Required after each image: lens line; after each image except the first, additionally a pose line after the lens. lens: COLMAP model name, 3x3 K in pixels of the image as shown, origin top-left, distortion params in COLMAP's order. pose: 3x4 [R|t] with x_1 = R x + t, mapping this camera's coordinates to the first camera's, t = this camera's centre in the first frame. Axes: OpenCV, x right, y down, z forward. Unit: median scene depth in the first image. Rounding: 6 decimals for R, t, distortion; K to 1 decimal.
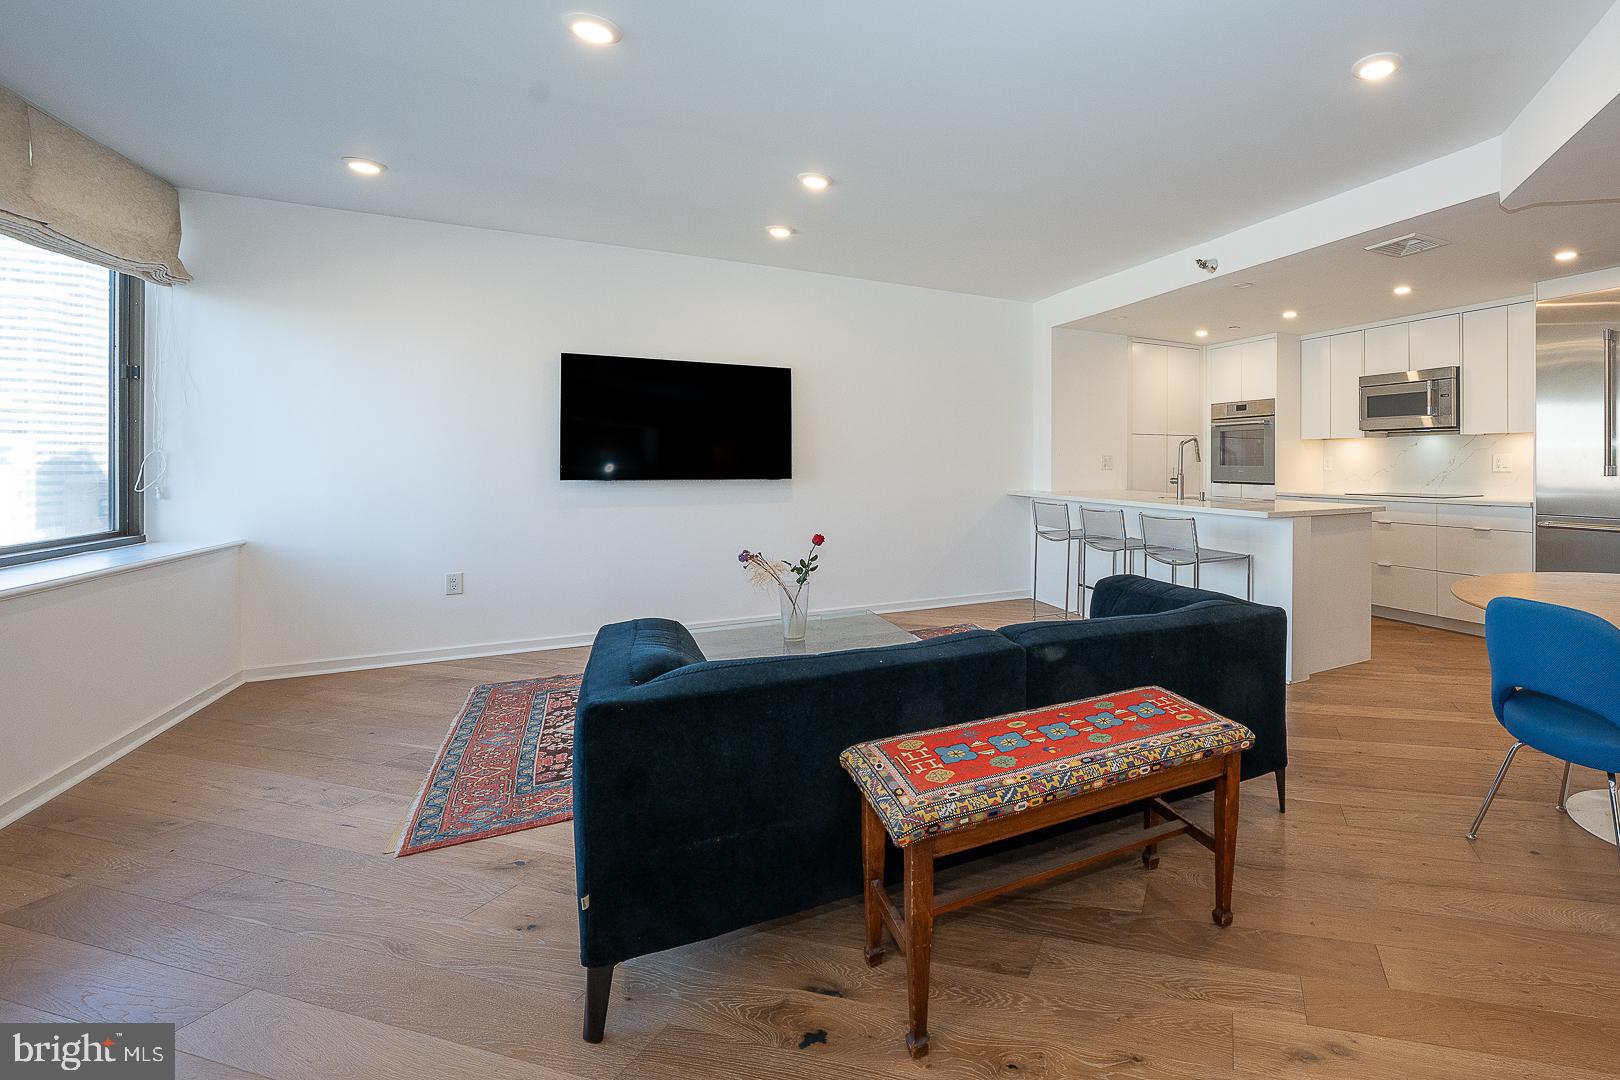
lens RADIAL K [[730.6, 0, 1059.6], [0, 730.6, 461.6], [0, 0, 1]] dist [-0.003290, -0.000236]
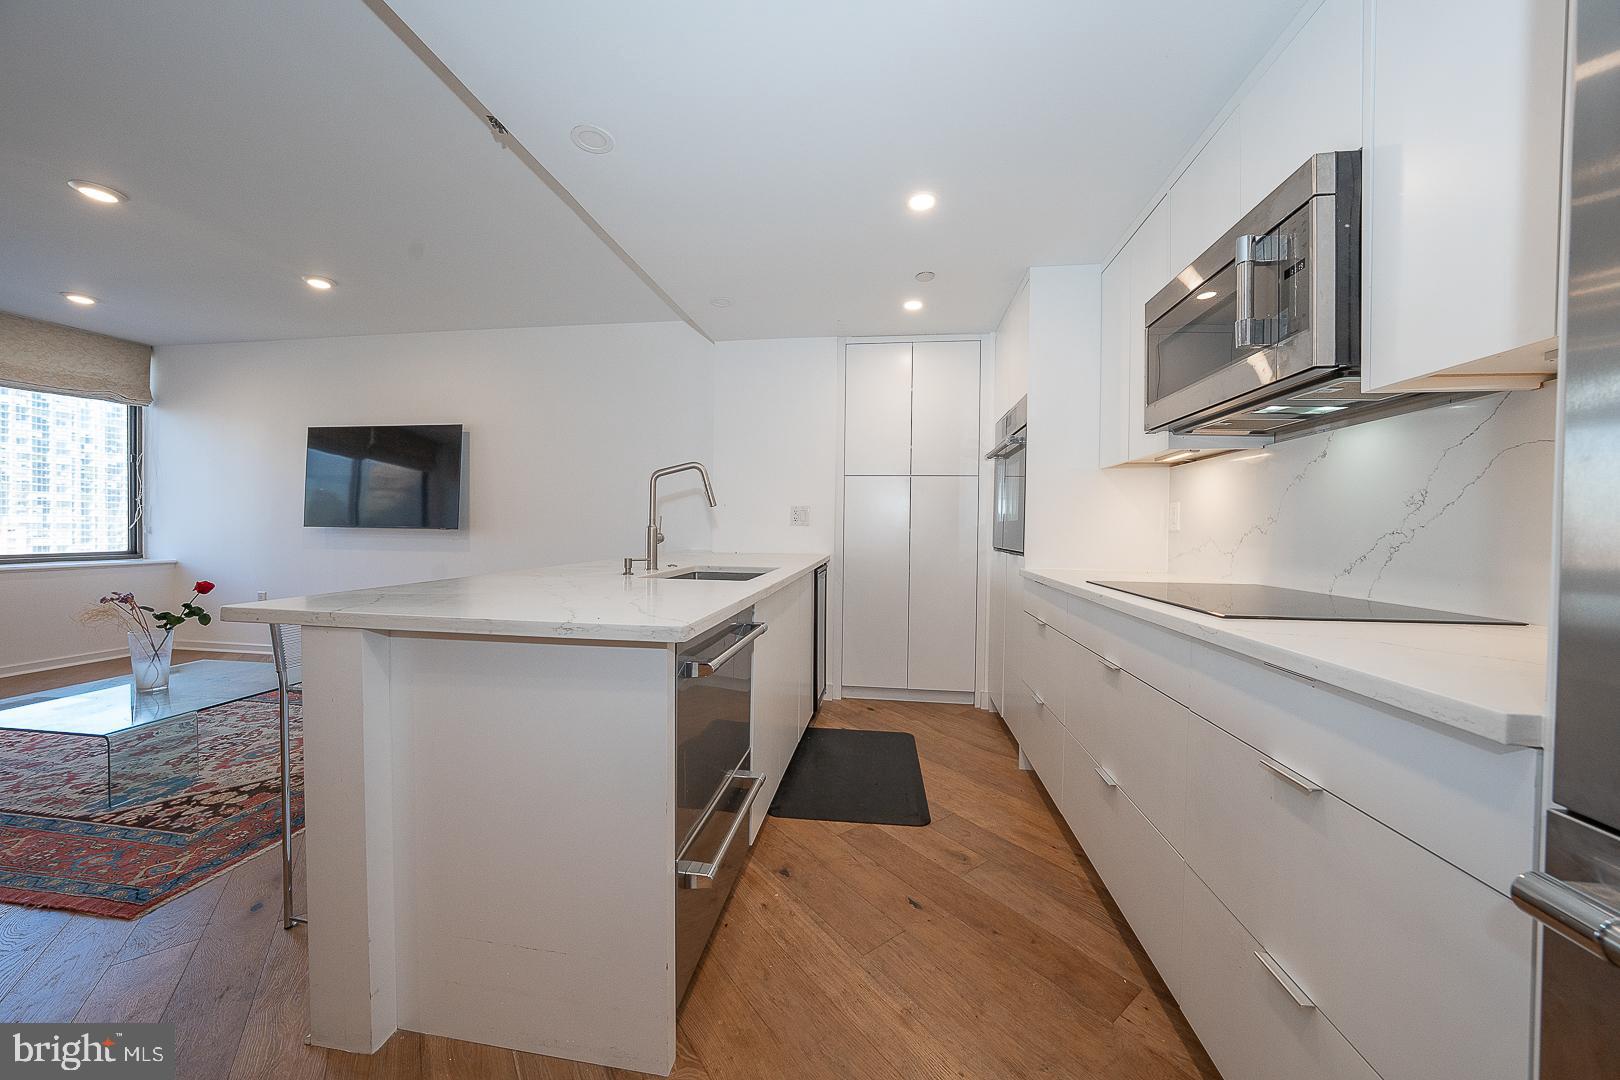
lens RADIAL K [[558.7, 0, 825.2], [0, 558.7, 537.0], [0, 0, 1]] dist [-0.016891, 0.001943]
pose [[0.758803, 0.018852, -0.651048, 0.517264], [-0.008508, 0.999783, 0.019035, 0.013729], [0.651265, -0.008905, 0.758798, 0.688655]]
